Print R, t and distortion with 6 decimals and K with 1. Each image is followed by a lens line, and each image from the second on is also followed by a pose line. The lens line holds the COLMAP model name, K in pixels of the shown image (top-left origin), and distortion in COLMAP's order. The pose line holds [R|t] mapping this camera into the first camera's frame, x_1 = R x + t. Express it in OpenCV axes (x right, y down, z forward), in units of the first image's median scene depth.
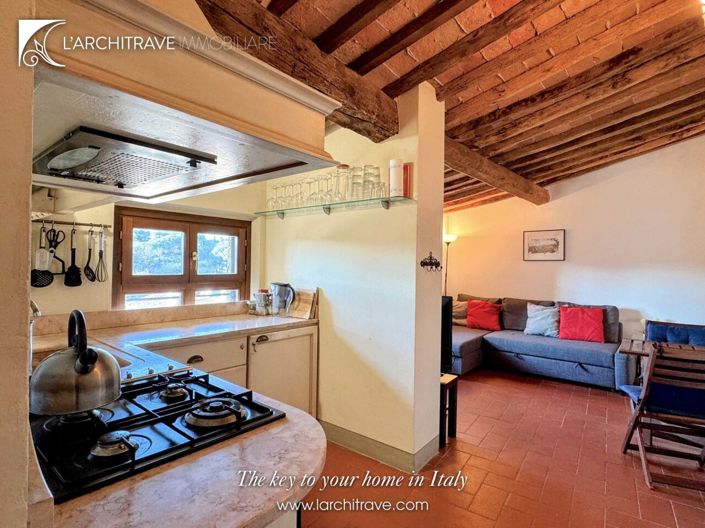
lens RADIAL K [[381.0, 0, 352.5], [0, 381.0, 264.0], [0, 0, 1]] dist [-0.001362, -0.000563]
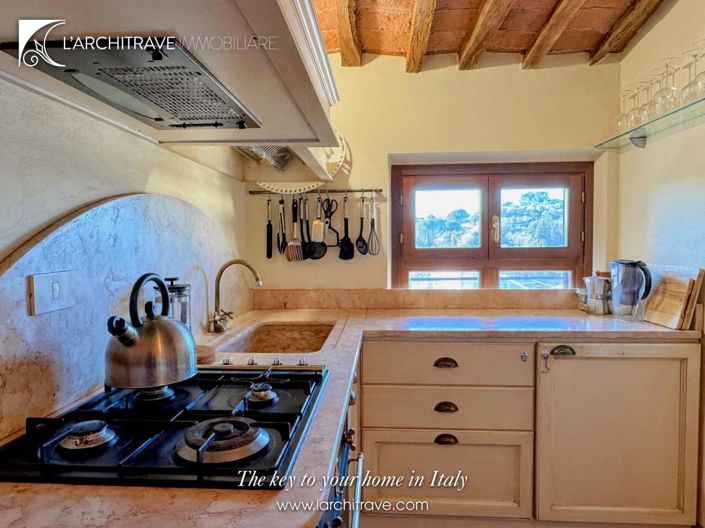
lens RADIAL K [[471.3, 0, 345.5], [0, 471.3, 264.2], [0, 0, 1]] dist [-0.000477, -0.001222]
pose [[0.577458, 0.014139, -0.816298, 0.144728], [0.019618, 0.999321, 0.031187, 0.026006], [0.816185, -0.034024, 0.576788, 0.256861]]
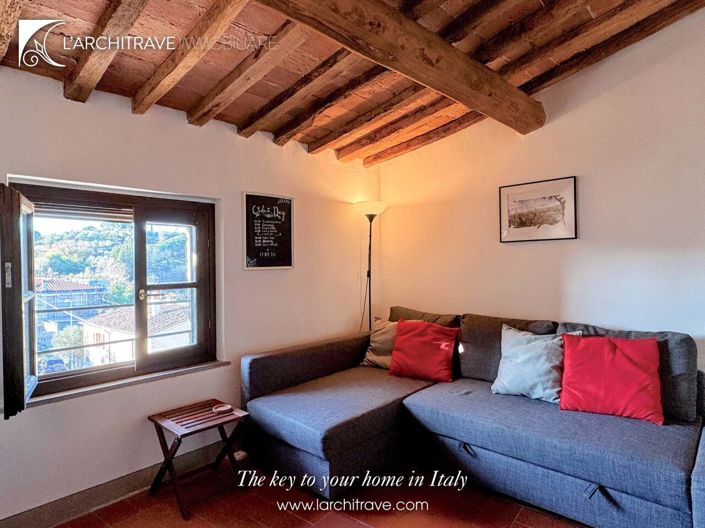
lens RADIAL K [[415.5, 0, 352.5], [0, 415.5, 264.0], [0, 0, 1]] dist [0.000886, -0.000351]
pose [[0.997190, -0.030290, -0.068517, 0.545245], [0.030728, 0.999514, 0.005346, 0.021669], [0.068322, -0.007436, 0.997636, 0.796249]]
